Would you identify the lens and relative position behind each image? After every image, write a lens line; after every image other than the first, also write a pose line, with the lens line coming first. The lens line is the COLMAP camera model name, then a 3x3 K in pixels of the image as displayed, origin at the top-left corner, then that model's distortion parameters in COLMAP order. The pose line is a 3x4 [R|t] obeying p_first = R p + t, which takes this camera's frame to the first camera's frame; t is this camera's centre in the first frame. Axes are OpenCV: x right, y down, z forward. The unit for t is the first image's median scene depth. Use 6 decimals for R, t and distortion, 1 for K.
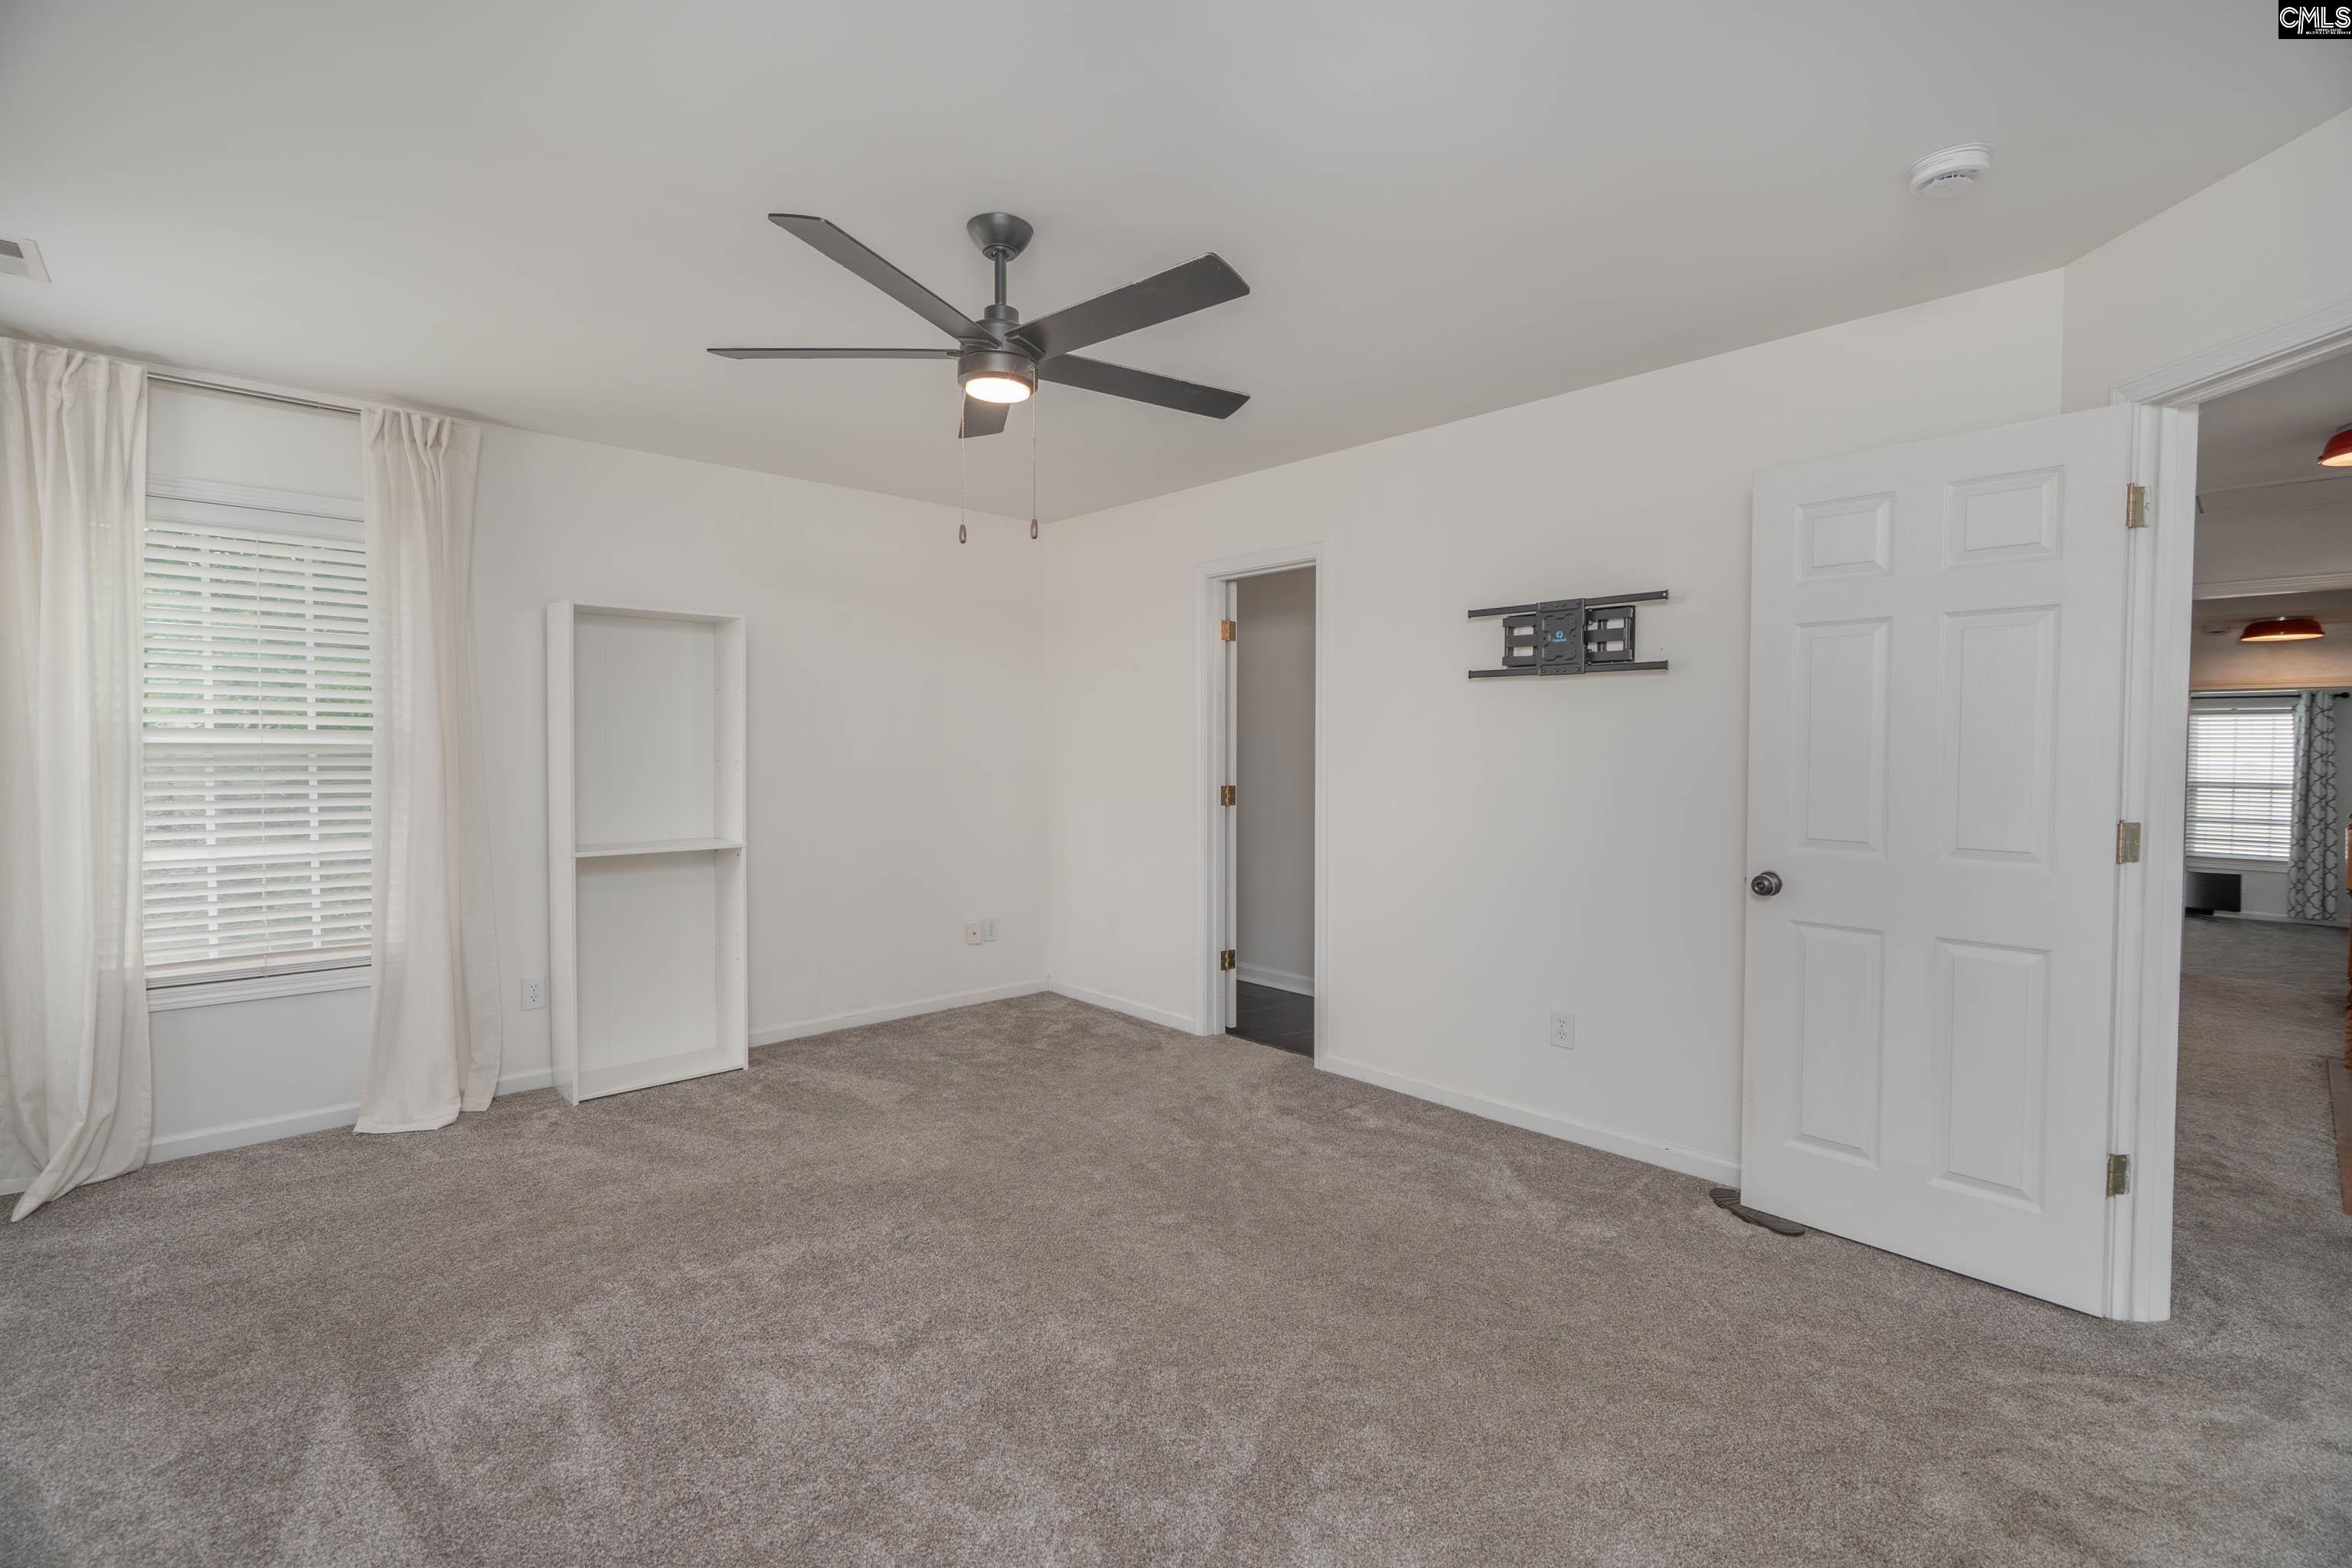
lens RADIAL K [[1043.2, 0, 1172.5], [0, 1043.2, 774.0], [0, 0, 1]] dist [-0.005307, 0.000284]
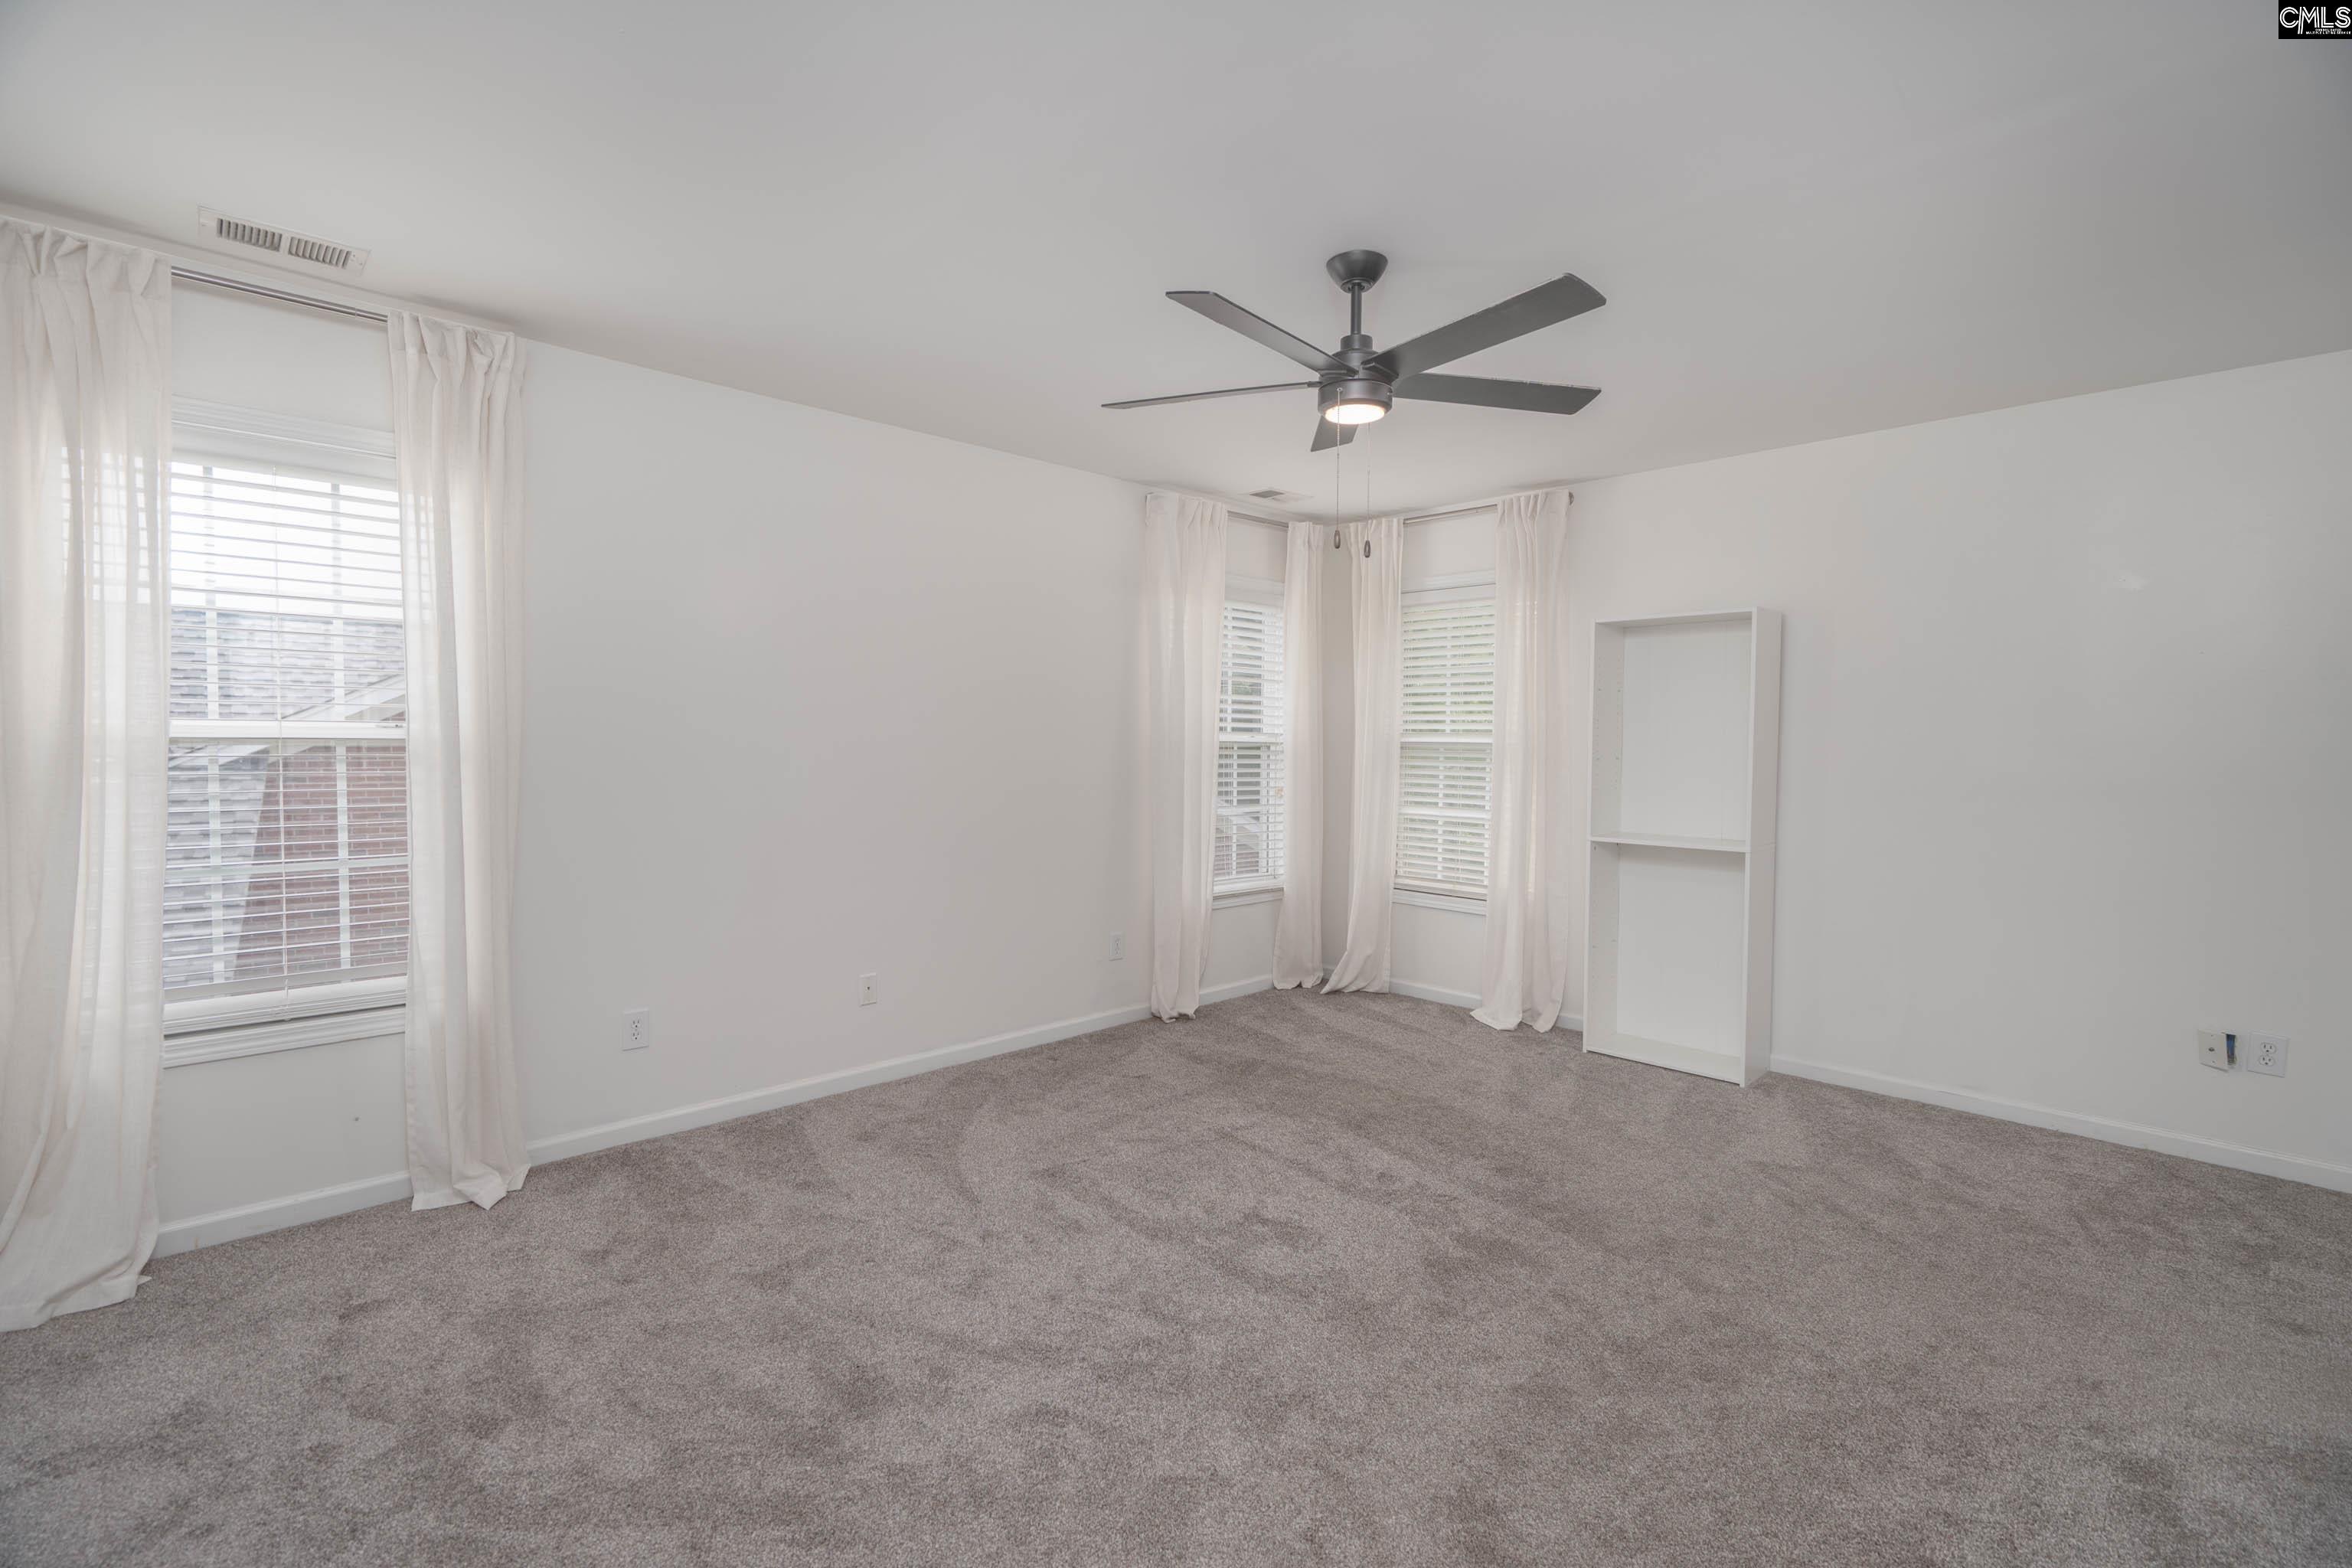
lens RADIAL K [[1043.2, 0, 1172.5], [0, 1043.2, 774.0], [0, 0, 1]] dist [-0.005307, 0.000284]
pose [[0.031569, 0.032047, -0.998988, 0.640399], [-0.039490, 0.998745, 0.030791, -0.013527], [0.998721, 0.038478, 0.032795, 0.545200]]
